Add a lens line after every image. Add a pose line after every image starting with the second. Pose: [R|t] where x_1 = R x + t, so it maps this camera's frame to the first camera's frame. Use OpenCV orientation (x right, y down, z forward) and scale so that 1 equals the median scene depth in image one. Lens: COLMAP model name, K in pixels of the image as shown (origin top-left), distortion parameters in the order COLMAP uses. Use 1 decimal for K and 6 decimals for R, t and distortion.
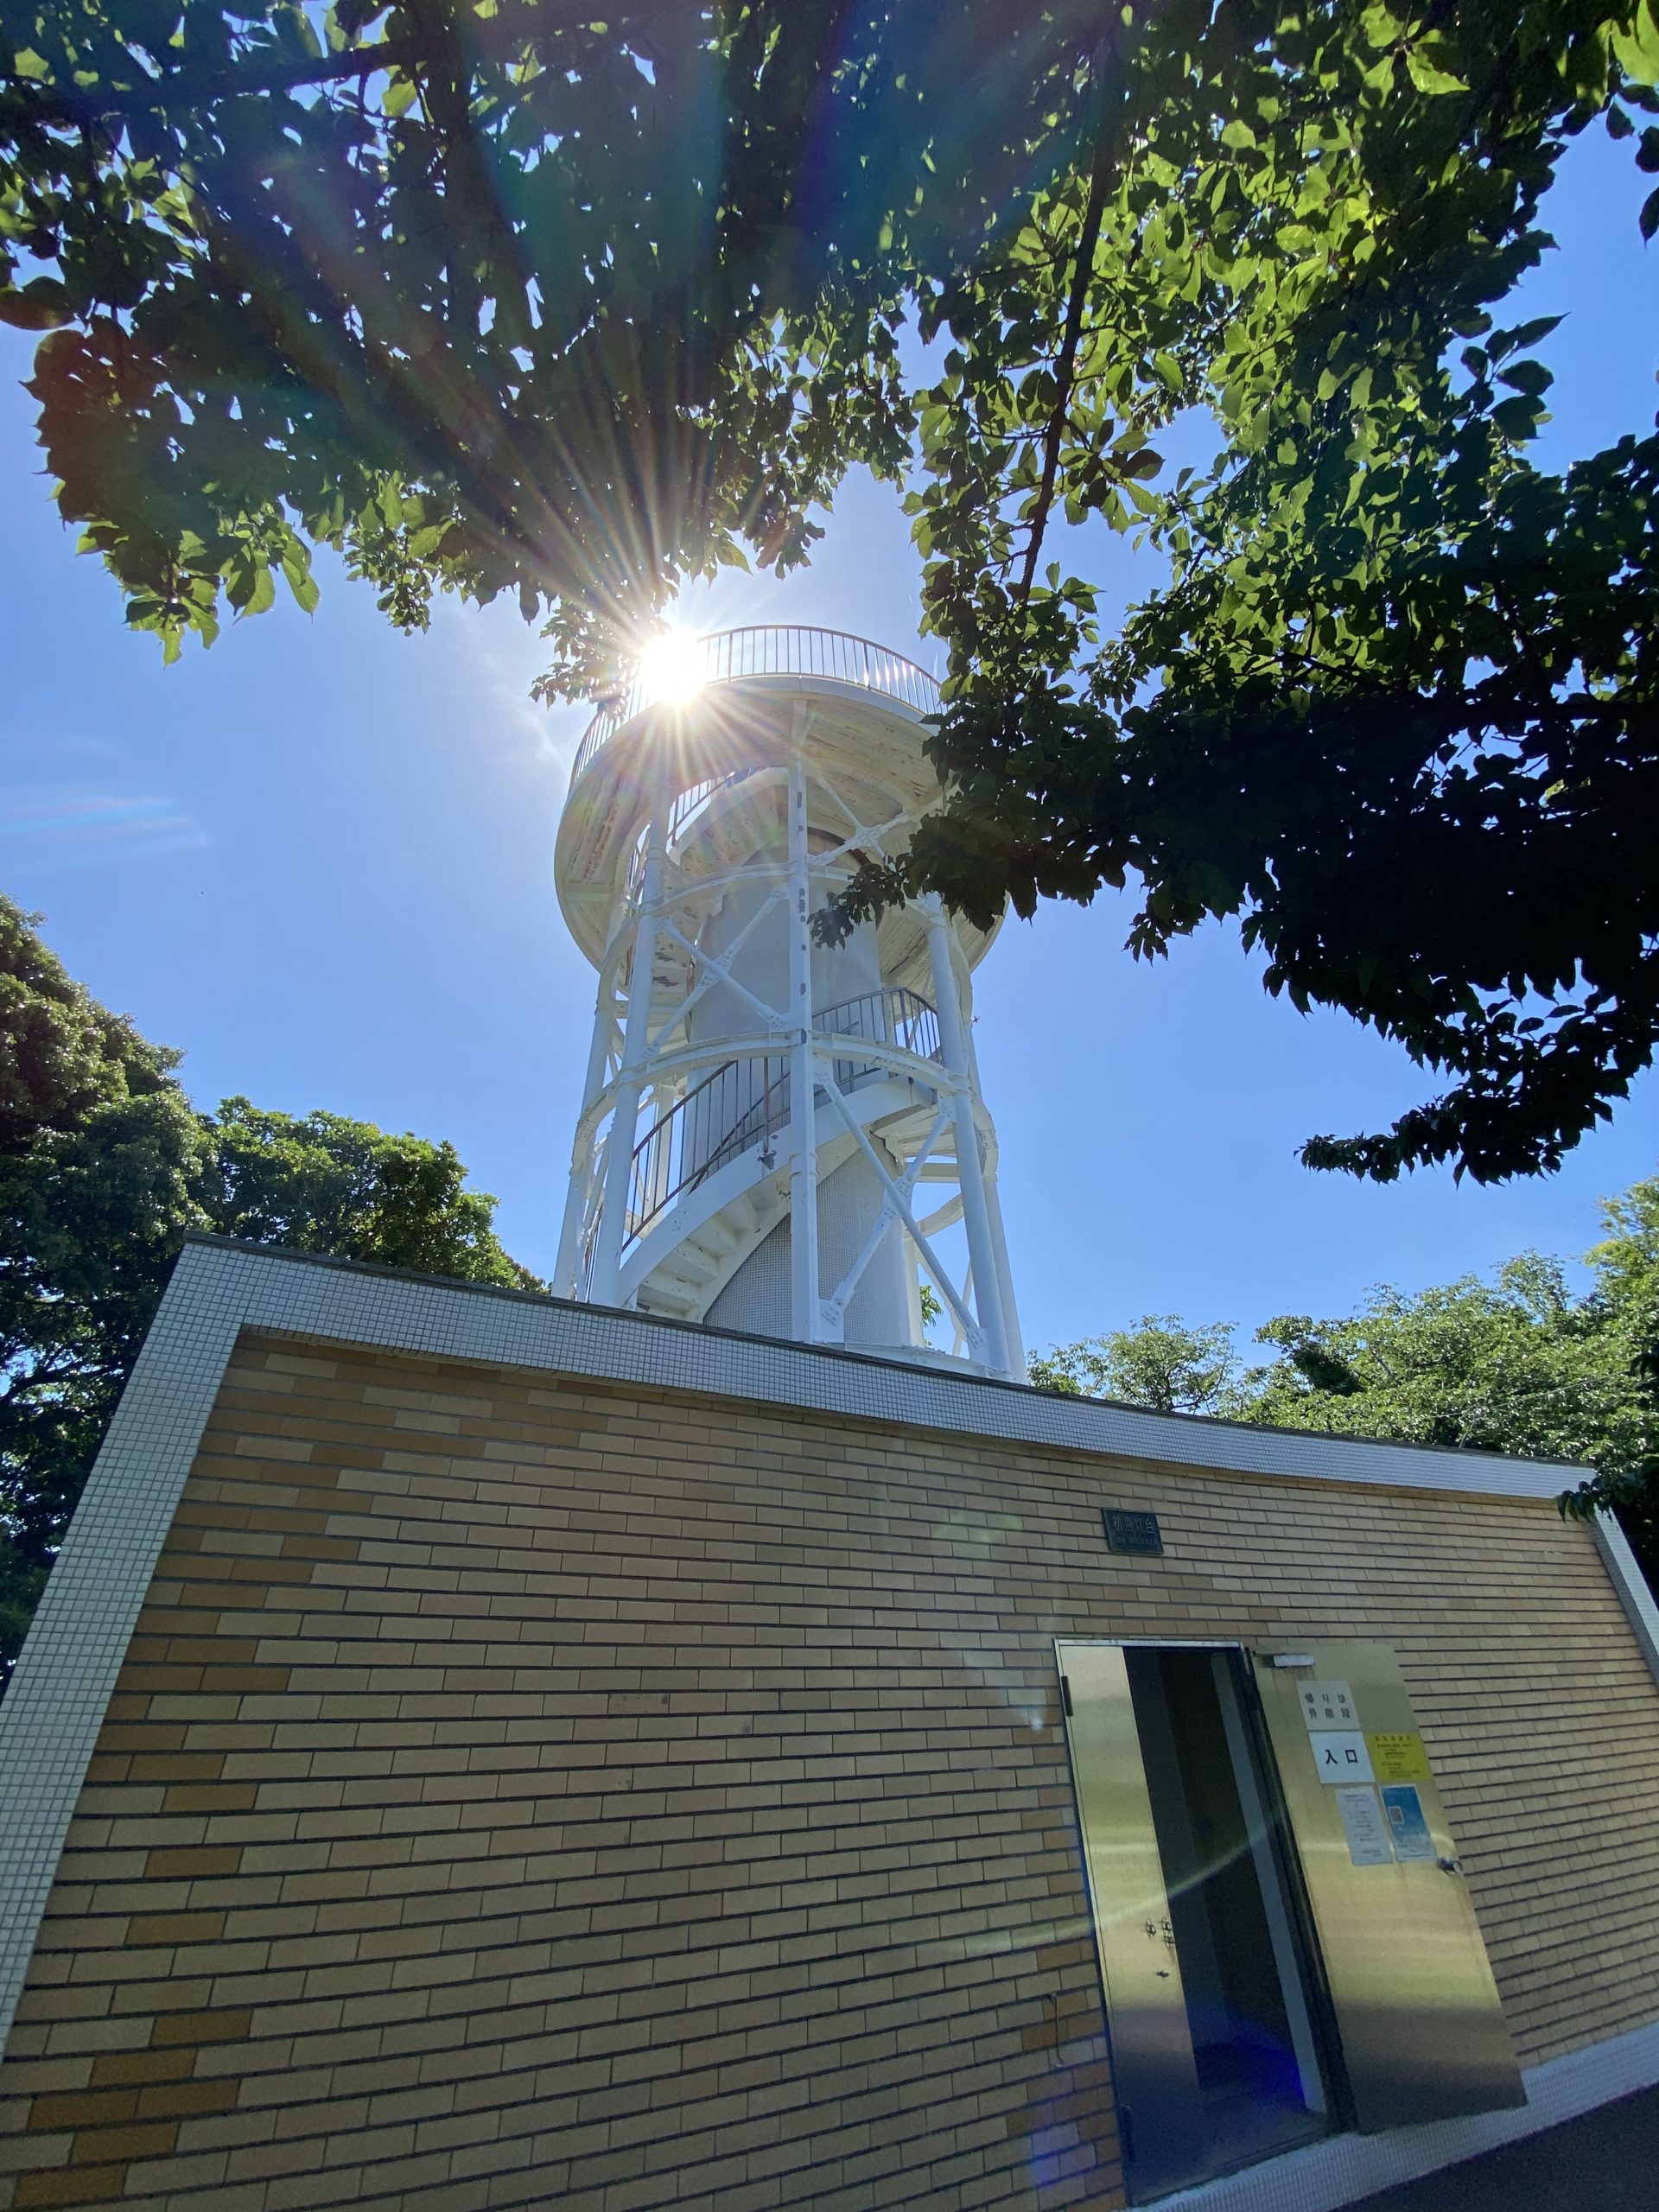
lens RADIAL K [[900.2, 0, 829.5], [0, 900.2, 1106.0], [0, 0, 1]] dist [0.026498, -0.020772]
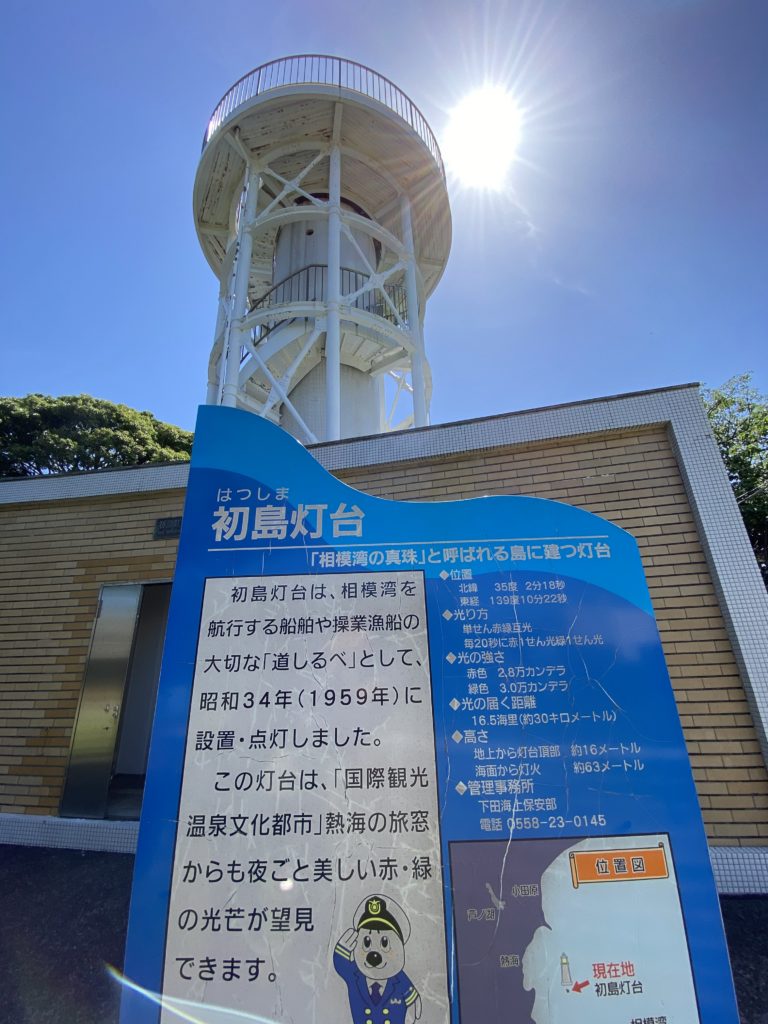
lens RADIAL K [[416.7, 0, 384.0], [0, 416.7, 512.0], [0, 0, 1]] dist [0.026498, -0.020772]
pose [[0.770950, -0.211634, -0.600706, 1.234851], [0.364749, 0.919899, 0.144032, 0.508133], [0.522106, -0.330148, 0.786389, 0.620983]]
